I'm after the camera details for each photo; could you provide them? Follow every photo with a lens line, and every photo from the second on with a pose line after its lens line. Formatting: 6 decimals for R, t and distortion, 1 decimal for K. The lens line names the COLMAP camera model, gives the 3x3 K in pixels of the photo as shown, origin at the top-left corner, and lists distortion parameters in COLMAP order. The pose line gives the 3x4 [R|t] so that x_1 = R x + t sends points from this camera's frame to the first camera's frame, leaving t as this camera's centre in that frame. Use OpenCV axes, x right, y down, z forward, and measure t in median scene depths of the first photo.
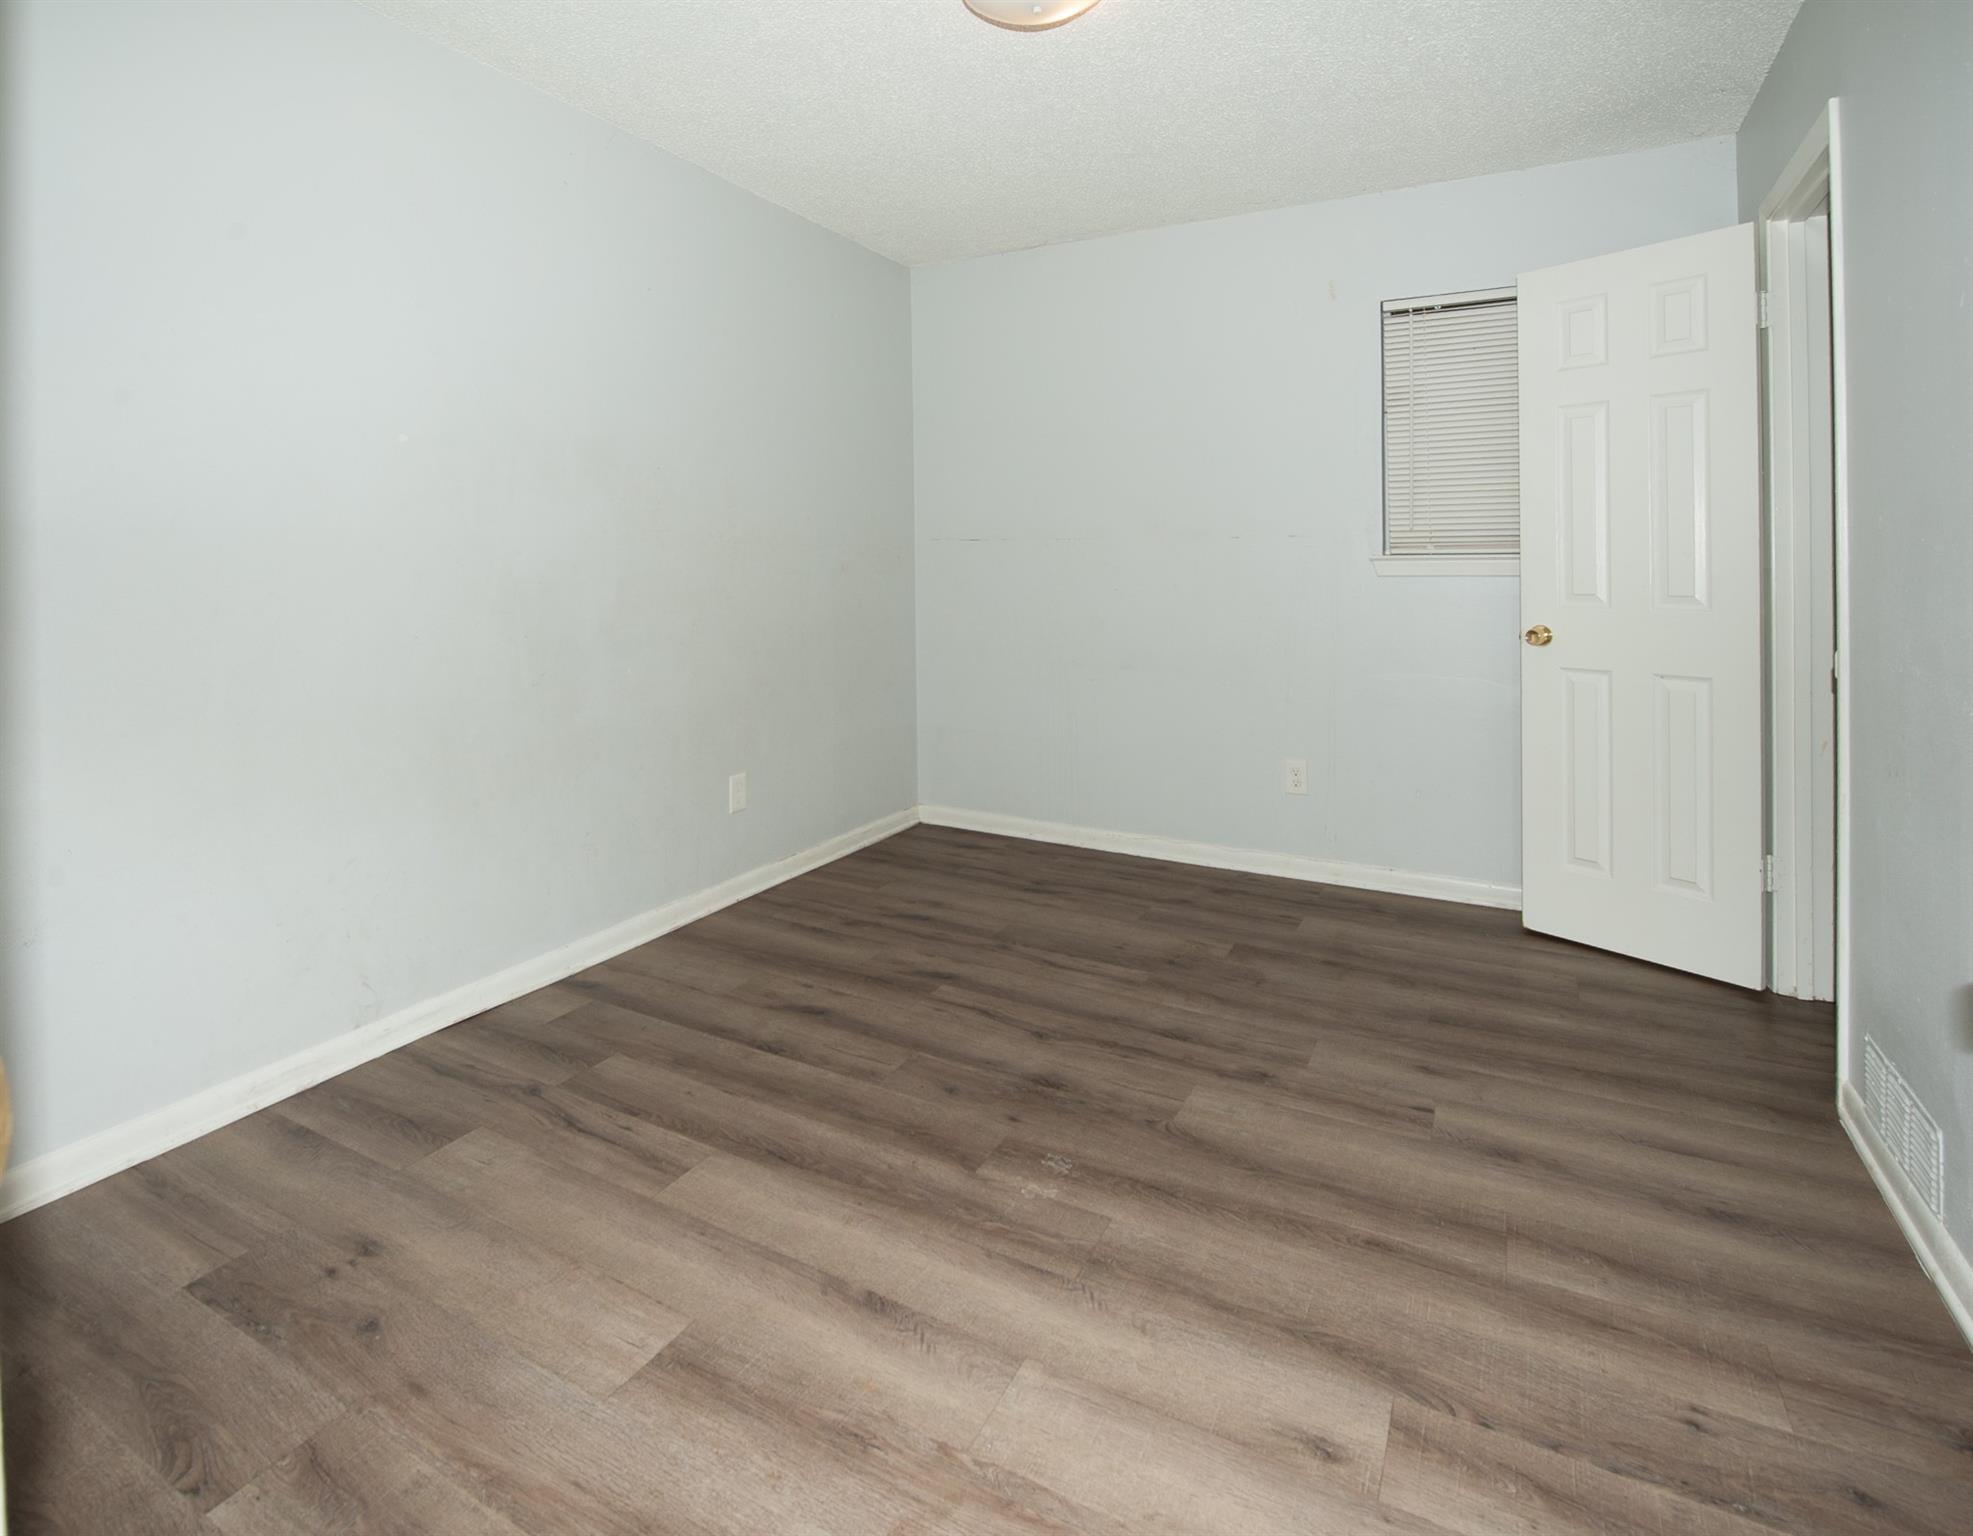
lens RADIAL K [[955.7, 0, 985.4], [0, 955.7, 856.1], [0, 0, 1]] dist [-0.002823, -0.000944]
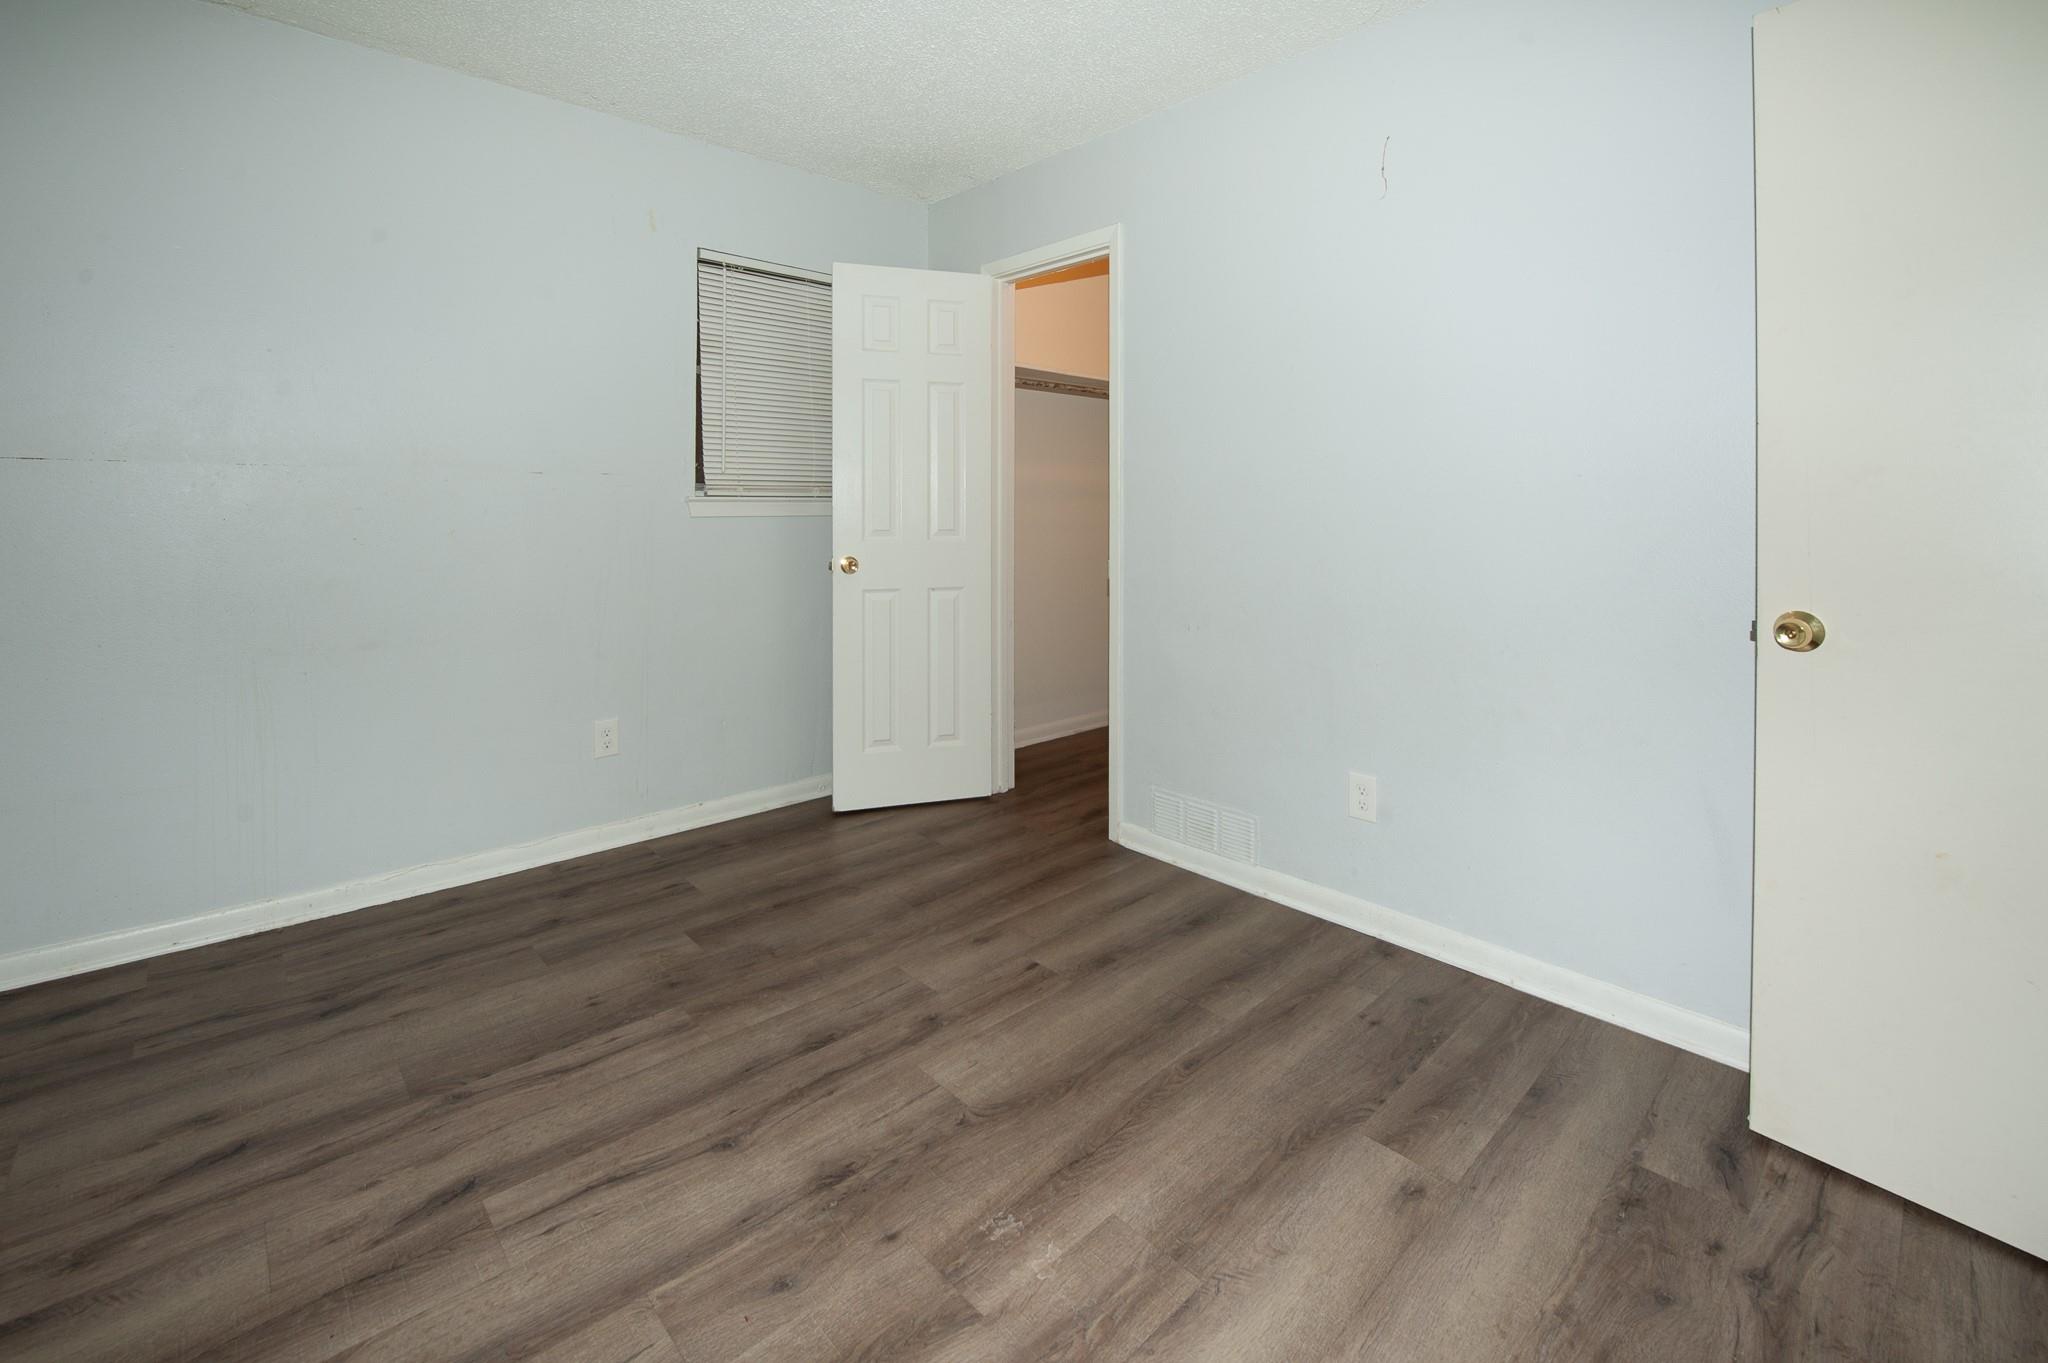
lens RADIAL K [[874.4, 0, 1024.0], [0, 874.4, 681.5], [0, 0, 1]] dist [-0.012293, -0.000452]
pose [[0.334222, -0.180556, 0.925038, -0.466500], [0.267146, 0.959375, 0.090737, -0.166541], [-0.903841, 0.216794, 0.368879, 0.545156]]
